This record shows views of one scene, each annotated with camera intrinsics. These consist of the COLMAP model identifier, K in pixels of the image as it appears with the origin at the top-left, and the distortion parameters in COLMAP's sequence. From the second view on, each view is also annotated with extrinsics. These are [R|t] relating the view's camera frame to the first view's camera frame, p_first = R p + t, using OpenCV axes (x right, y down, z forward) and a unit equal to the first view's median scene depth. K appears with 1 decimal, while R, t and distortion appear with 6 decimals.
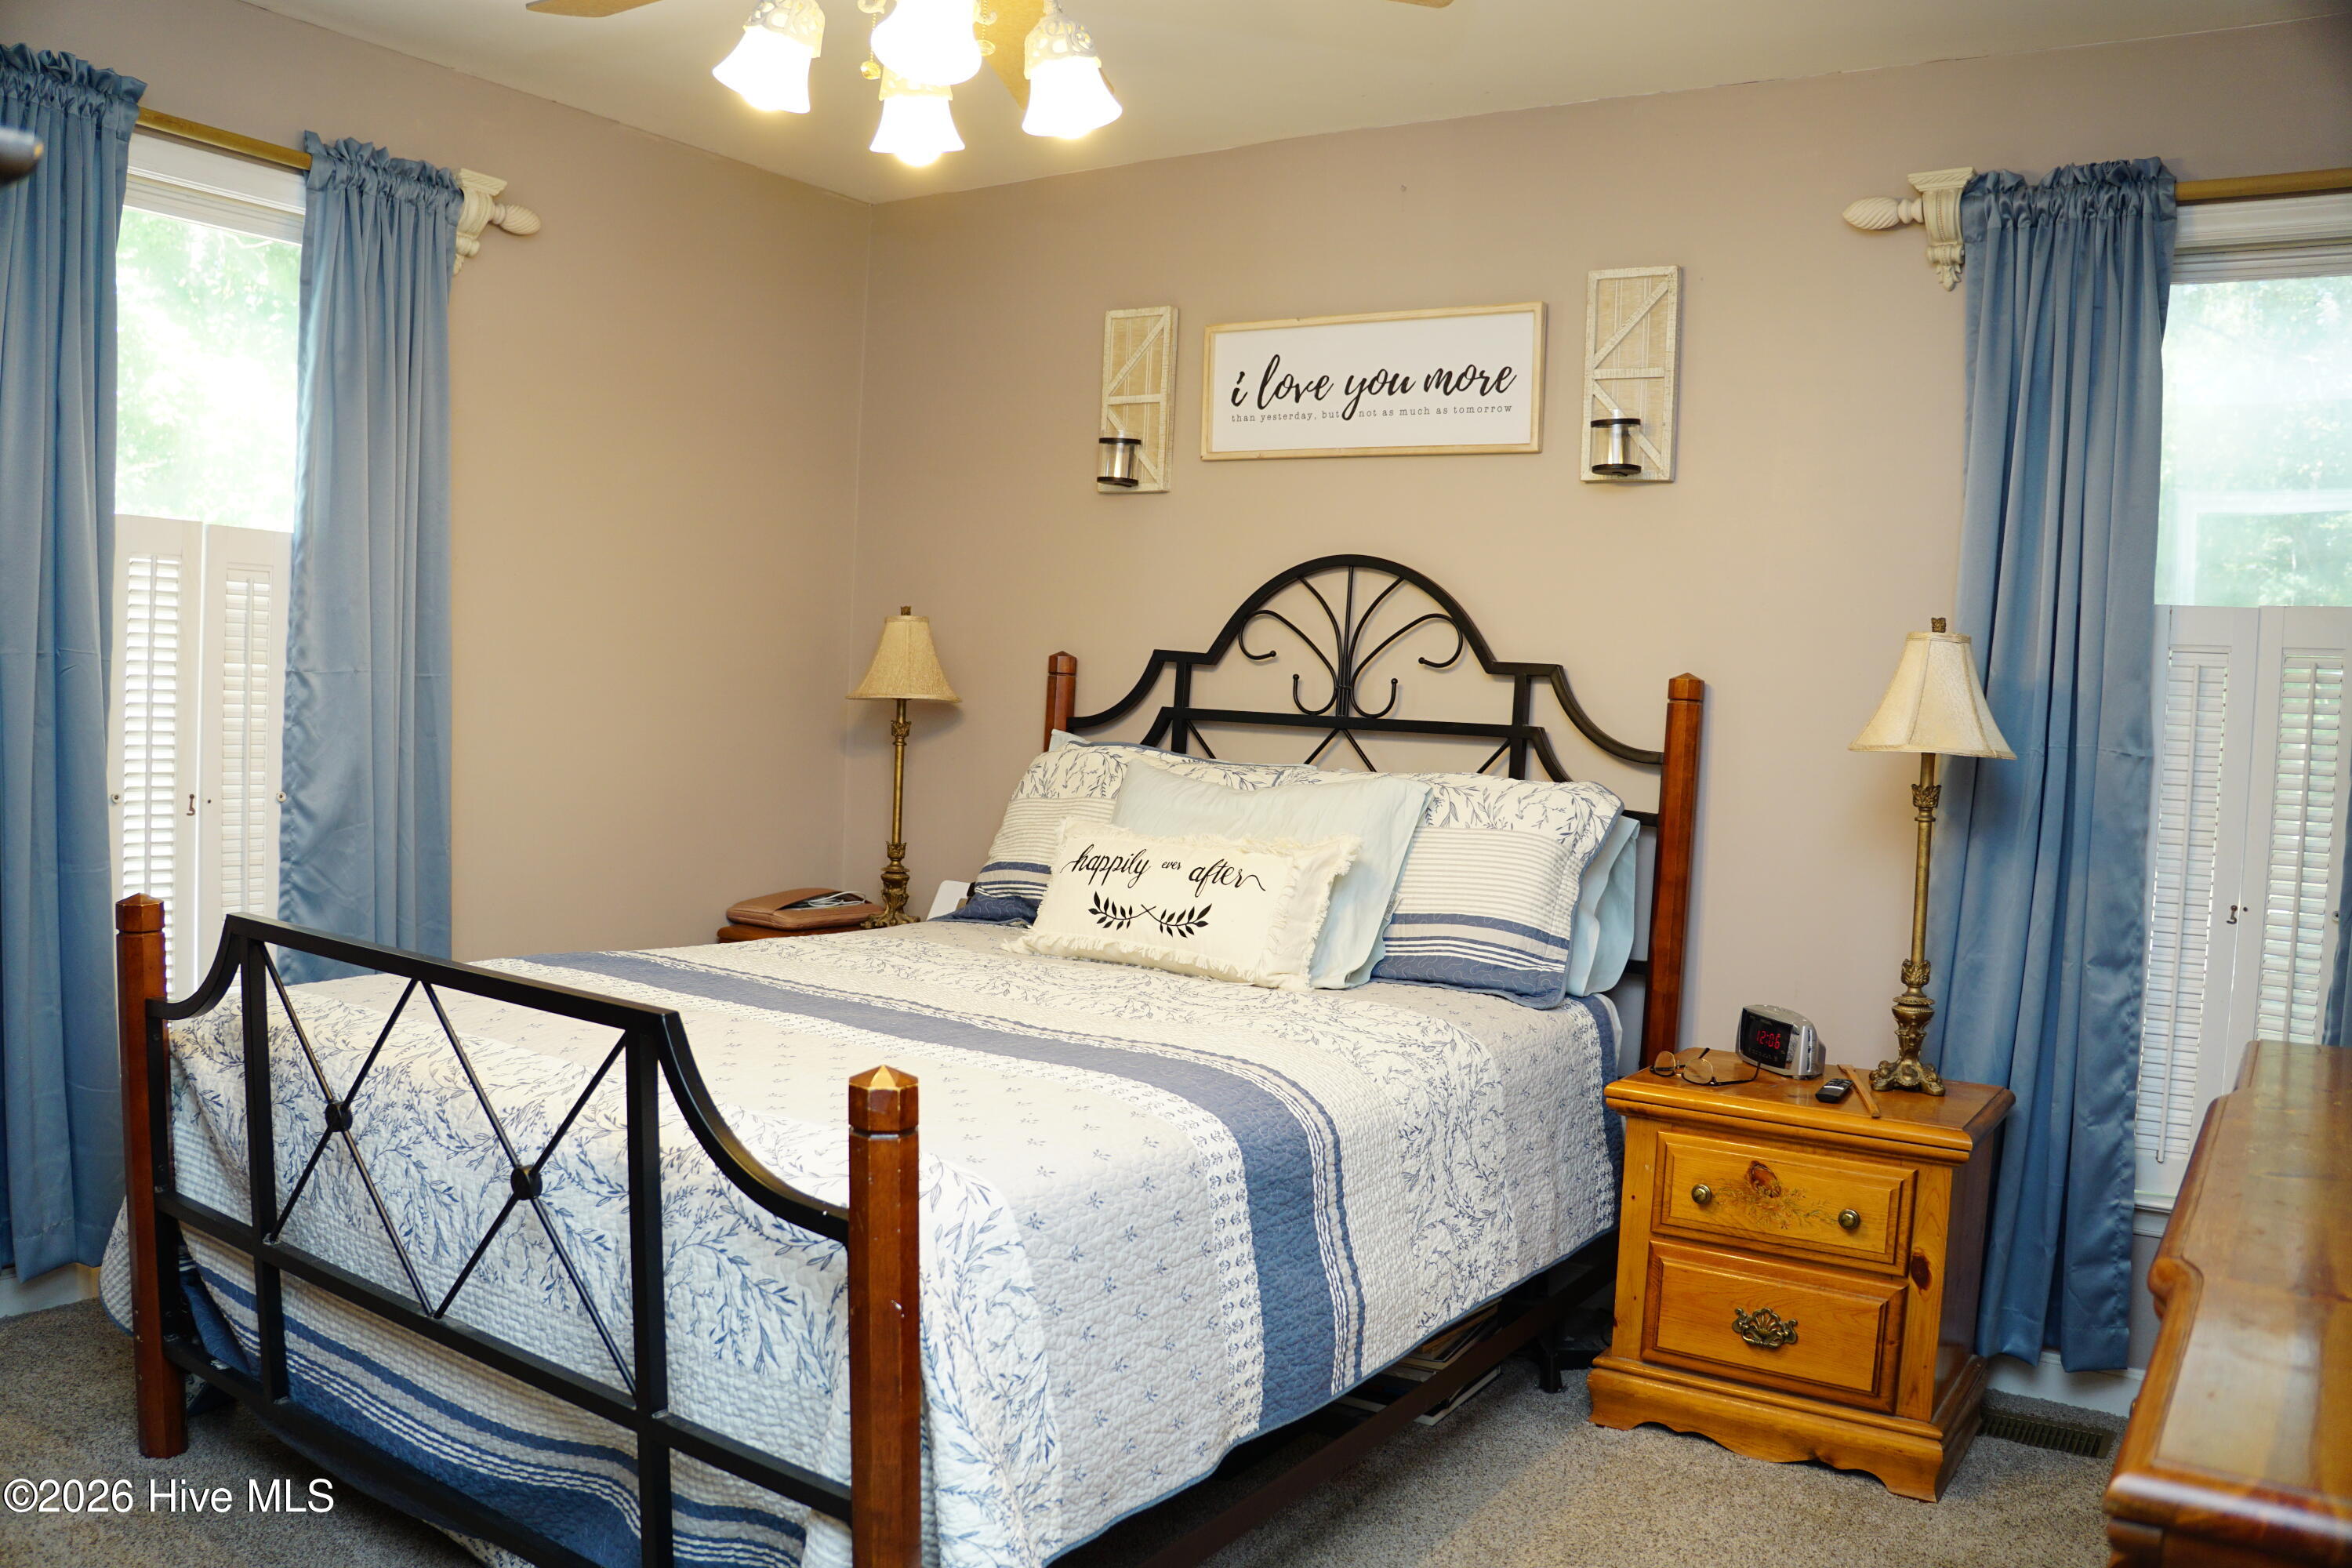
lens RADIAL K [[1856.7, 0, 1150.4], [0, 1856.7, 784.6], [0, 0, 1]] dist [-0.204600, 0.114754]
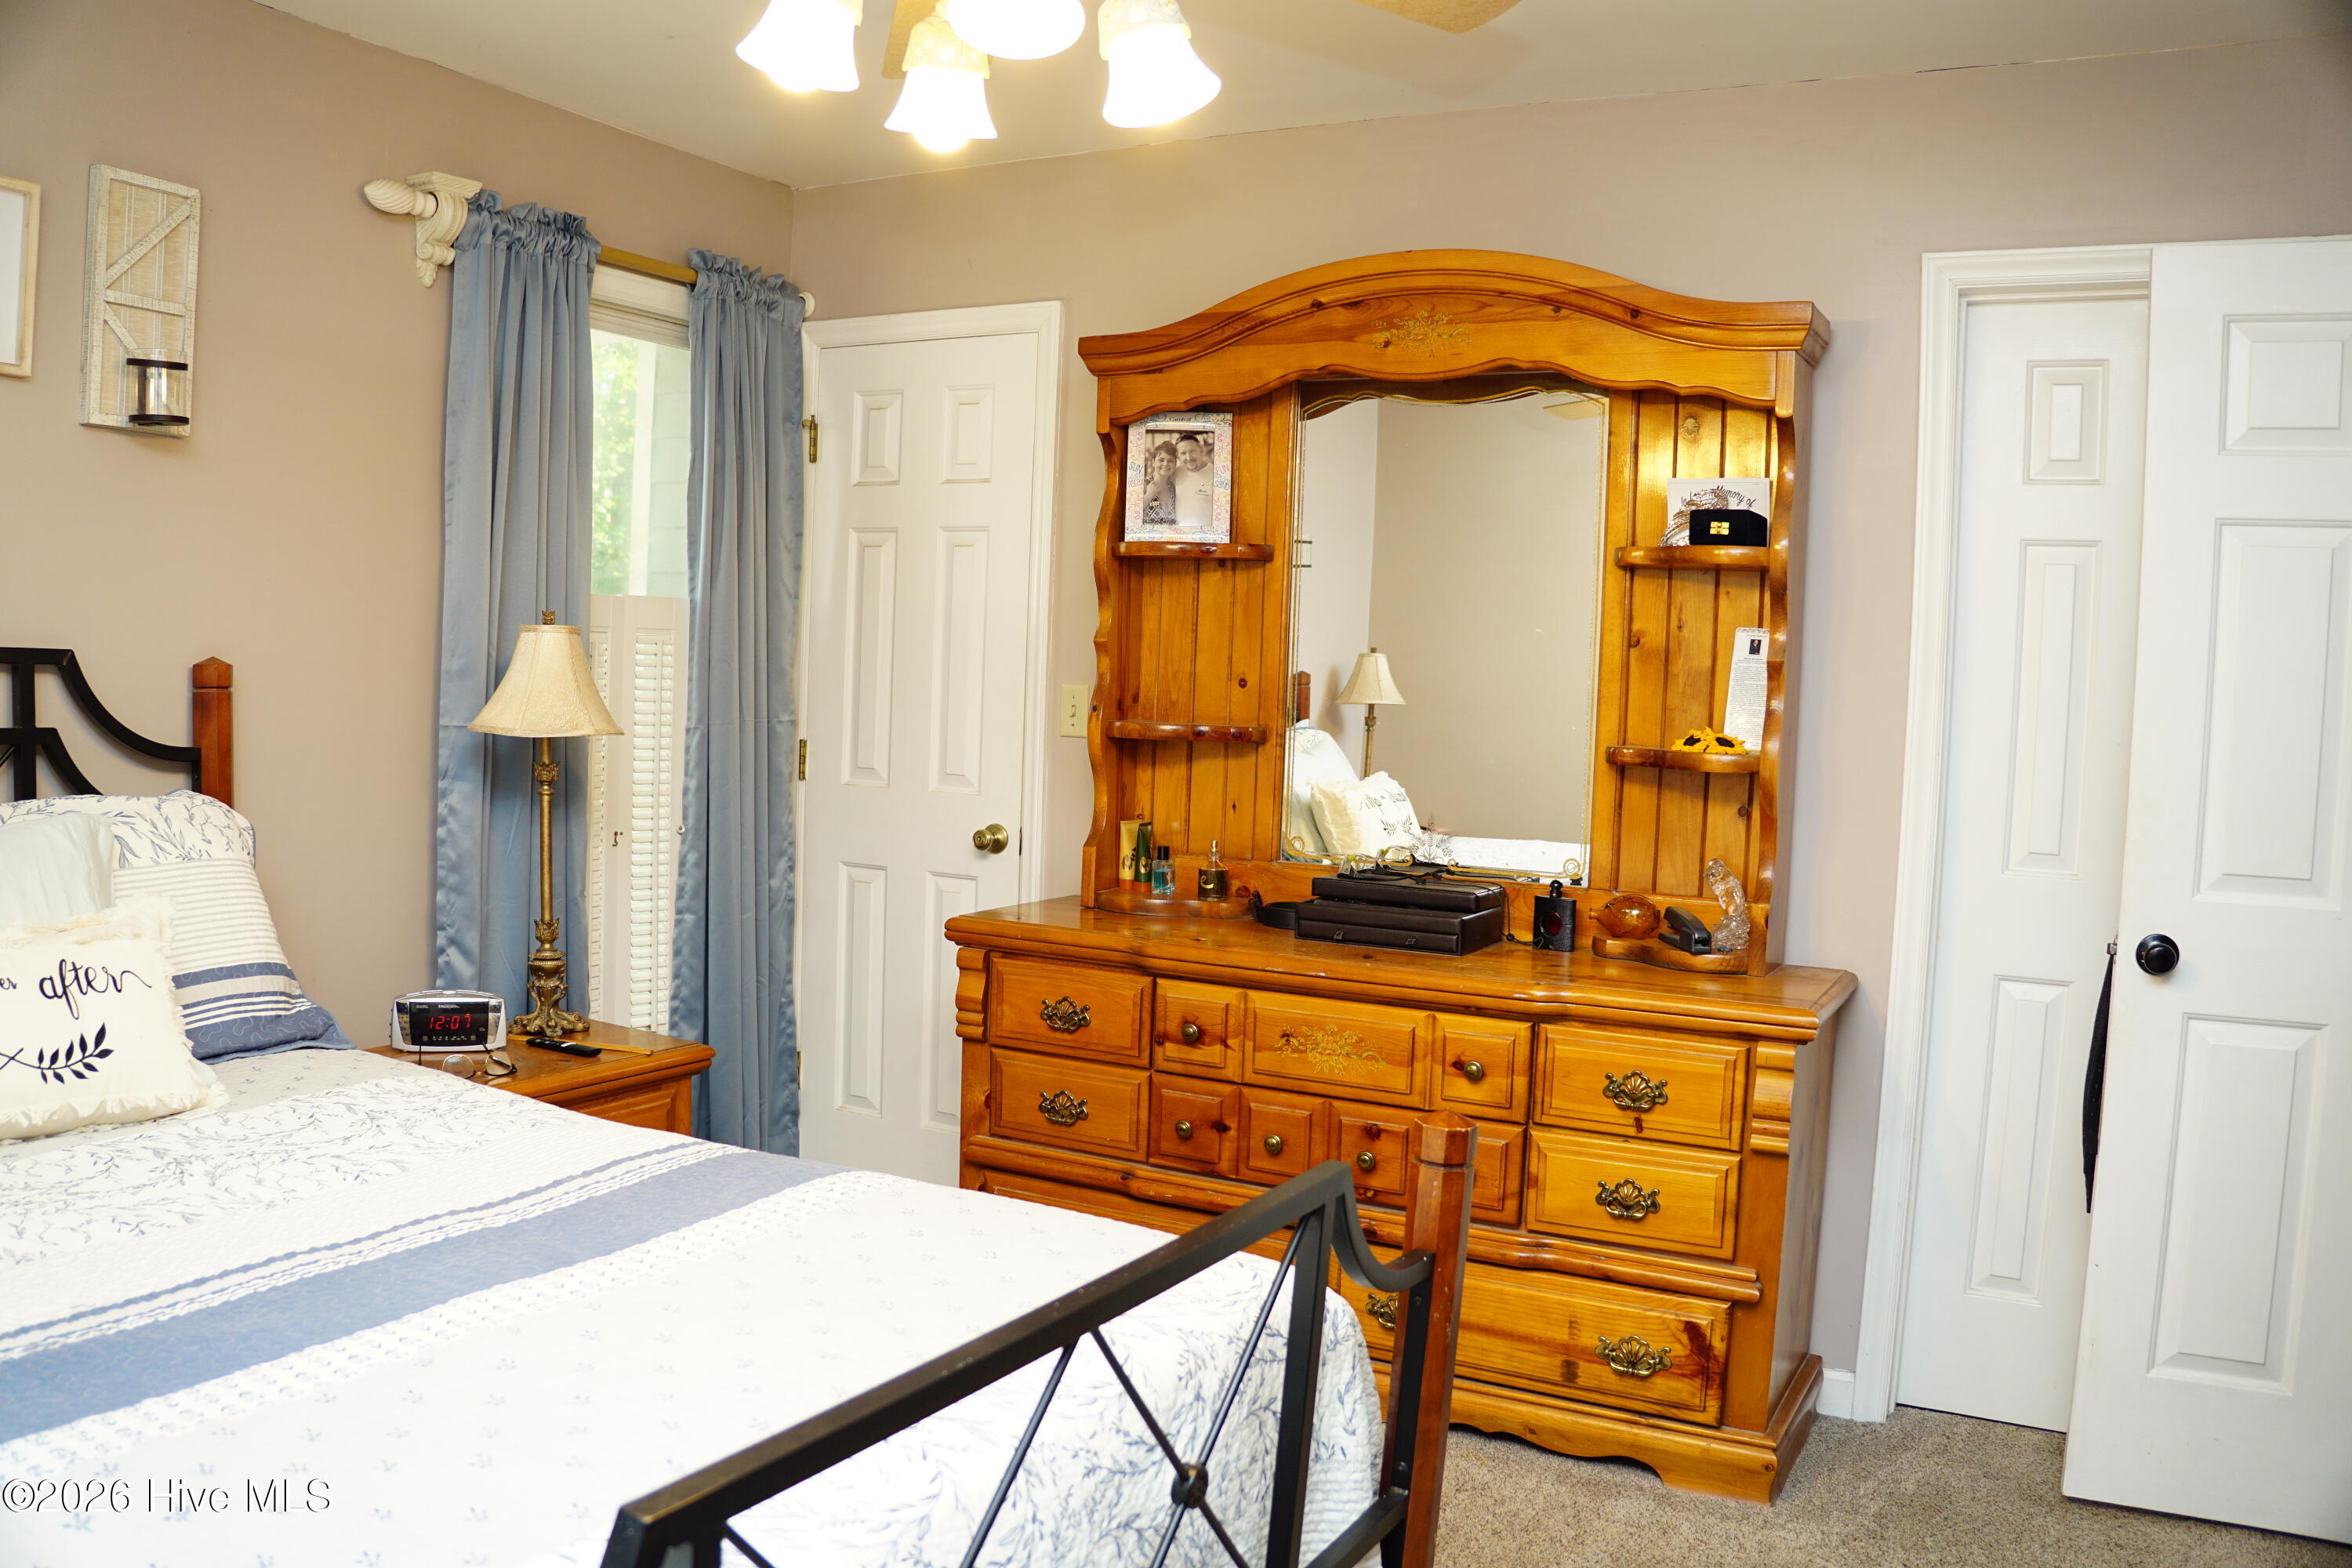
lens RADIAL K [[1856.7, 0, 1150.4], [0, 1856.7, 784.6], [0, 0, 1]] dist [-0.204600, 0.114754]
pose [[-0.091697, -0.105212, 0.990213, -0.610096], [0.010411, 0.994247, 0.106605, -0.086510], [-0.995733, 0.020085, -0.090074, 0.619699]]
